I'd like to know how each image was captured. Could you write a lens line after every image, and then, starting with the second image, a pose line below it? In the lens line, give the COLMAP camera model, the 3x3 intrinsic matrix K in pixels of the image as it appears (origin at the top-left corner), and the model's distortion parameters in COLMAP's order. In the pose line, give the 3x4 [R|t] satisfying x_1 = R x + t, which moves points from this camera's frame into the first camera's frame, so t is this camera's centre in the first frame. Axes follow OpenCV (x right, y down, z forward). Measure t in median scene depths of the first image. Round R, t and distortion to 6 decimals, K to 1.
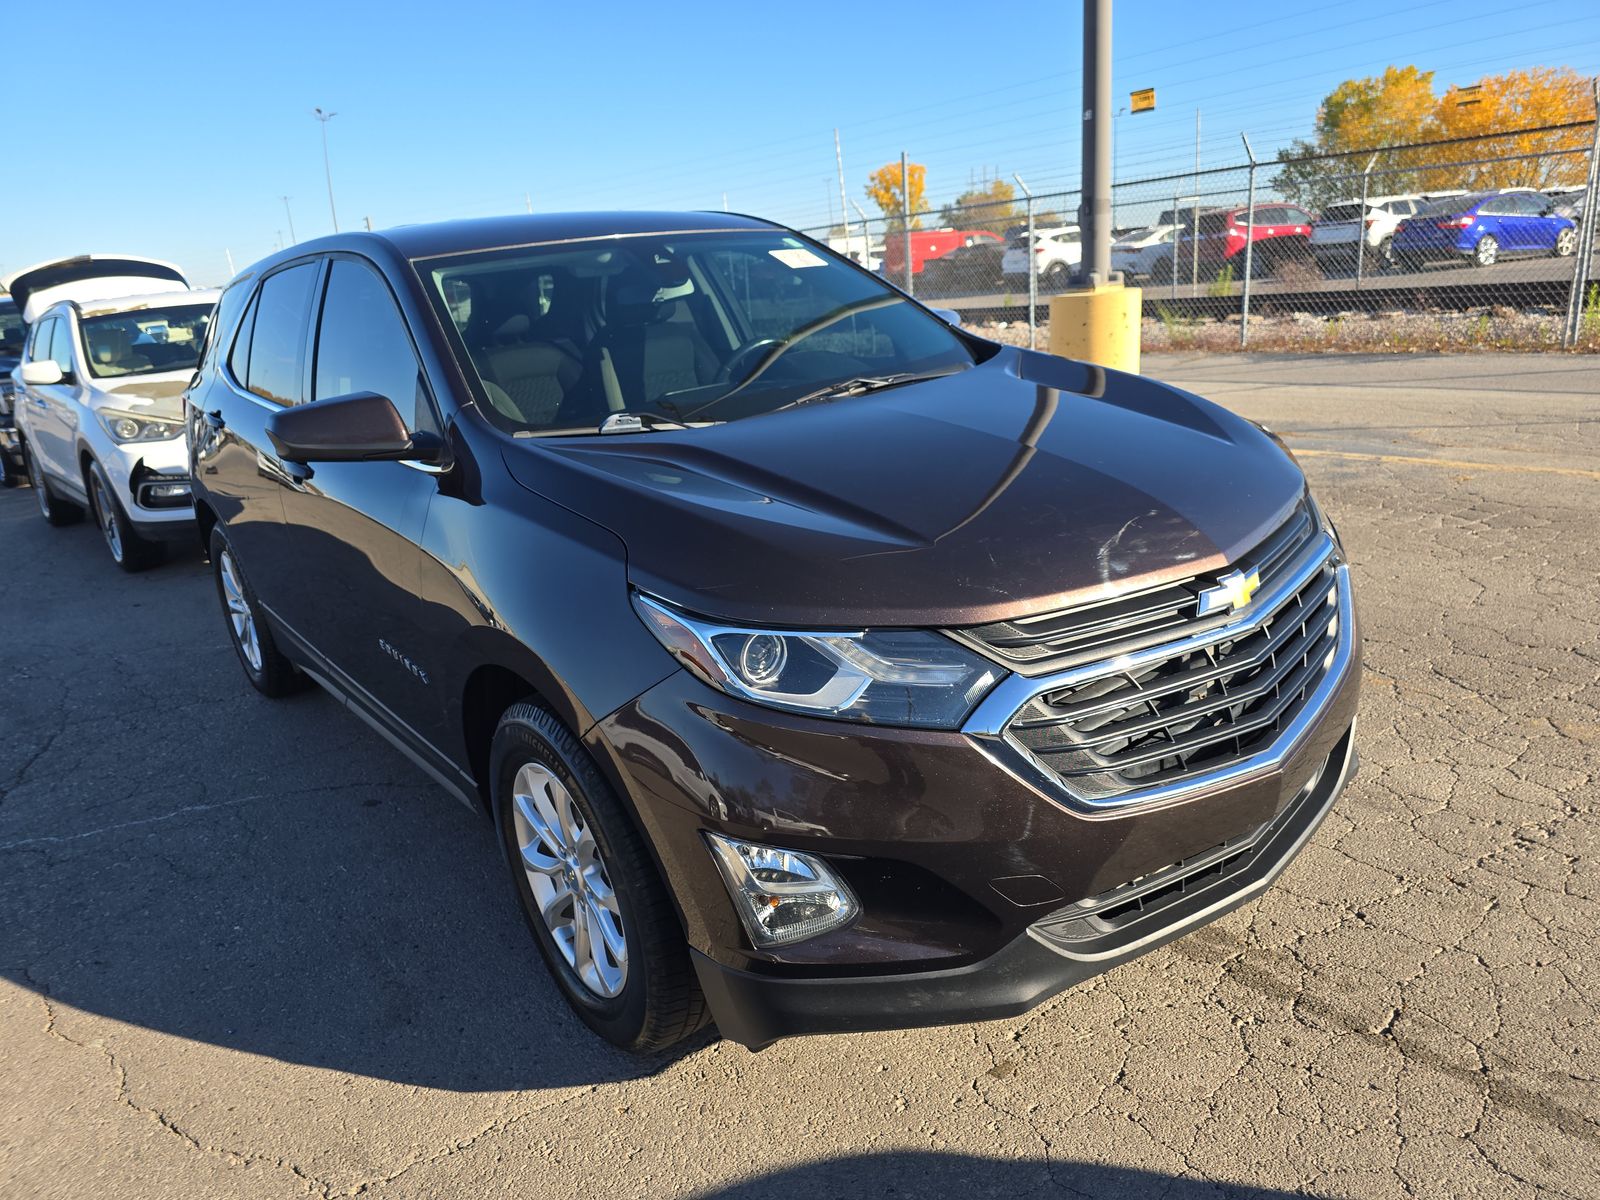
lens RADIAL K [[1077.4, 0, 828.9], [0, 1077.4, 596.6], [0, 0, 1]] dist [0.044178, -0.038330]
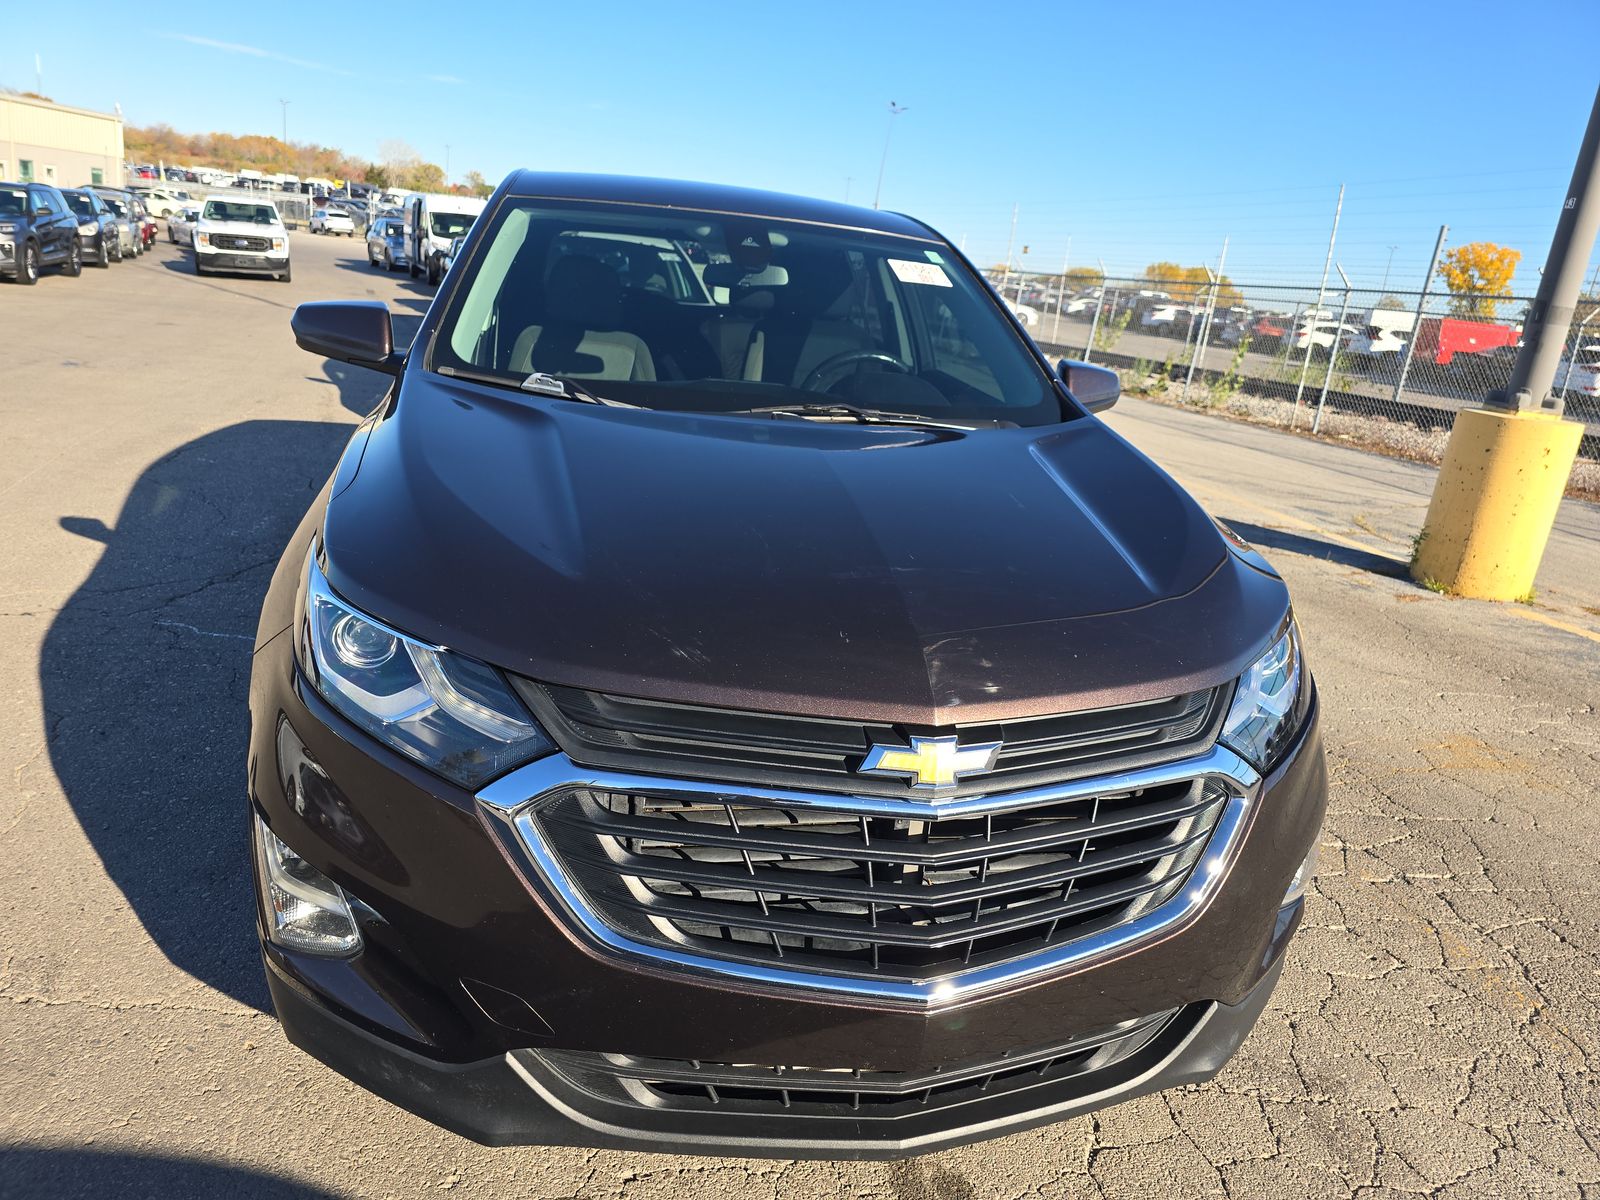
lens RADIAL K [[1077.4, 0, 803.6], [0, 1077.4, 597.5], [0, 0, 1]] dist [0.044178, -0.038330]
pose [[0.879253, 0.299009, -0.370821, 0.411673], [-0.304360, 0.951468, 0.045542, -0.091406], [0.366441, 0.072820, 0.927587, 0.202389]]
